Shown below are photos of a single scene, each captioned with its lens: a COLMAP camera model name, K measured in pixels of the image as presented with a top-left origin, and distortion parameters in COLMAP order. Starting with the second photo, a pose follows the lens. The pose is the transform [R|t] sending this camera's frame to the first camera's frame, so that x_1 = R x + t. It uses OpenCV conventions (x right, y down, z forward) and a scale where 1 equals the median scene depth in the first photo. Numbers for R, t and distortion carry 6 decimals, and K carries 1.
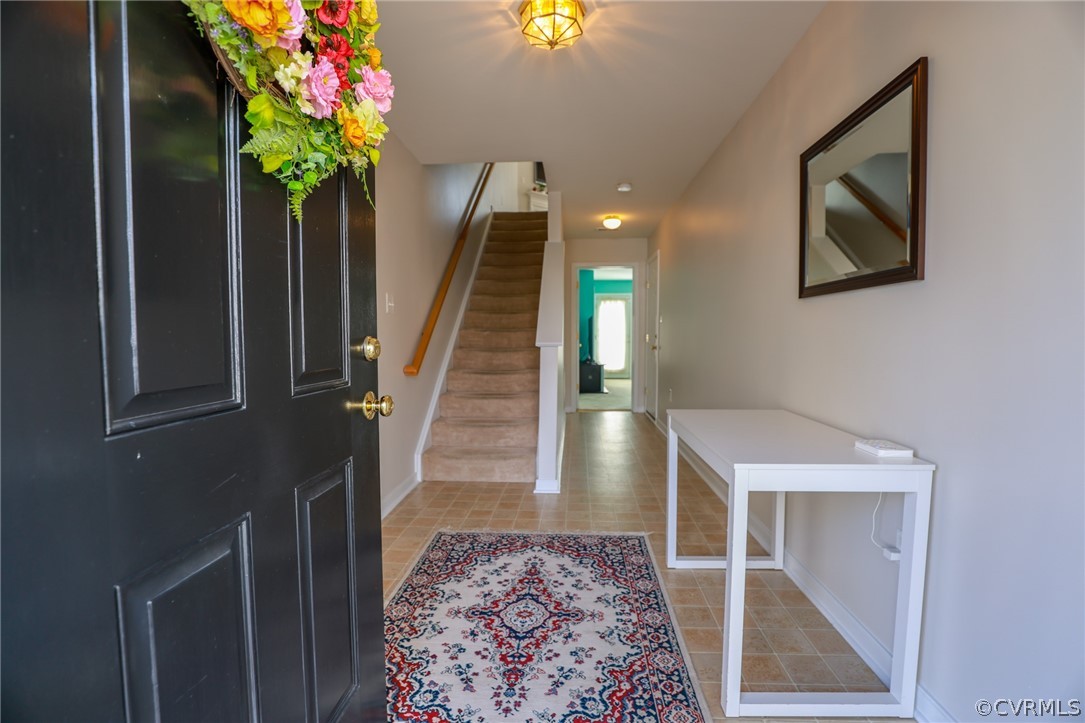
lens RADIAL K [[492.7, 0, 544.6], [0, 492.7, 359.8], [0, 0, 1]] dist [-0.033557, 0.003224]
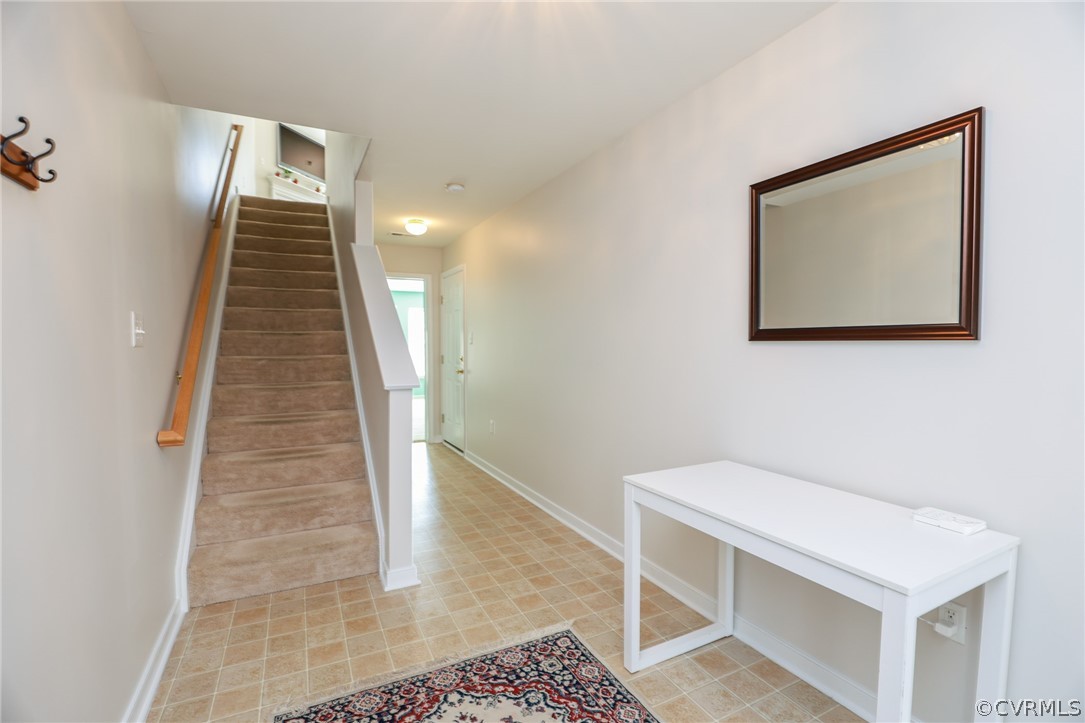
lens RADIAL K [[492.7, 0, 541.9], [0, 492.7, 362.7], [0, 0, 1]] dist [-0.033557, 0.003224]
pose [[0.860053, -0.021043, 0.509770, -0.187915], [0.026963, 0.999628, -0.004225, -0.058998], [-0.509492, 0.017379, 0.860300, 0.266220]]
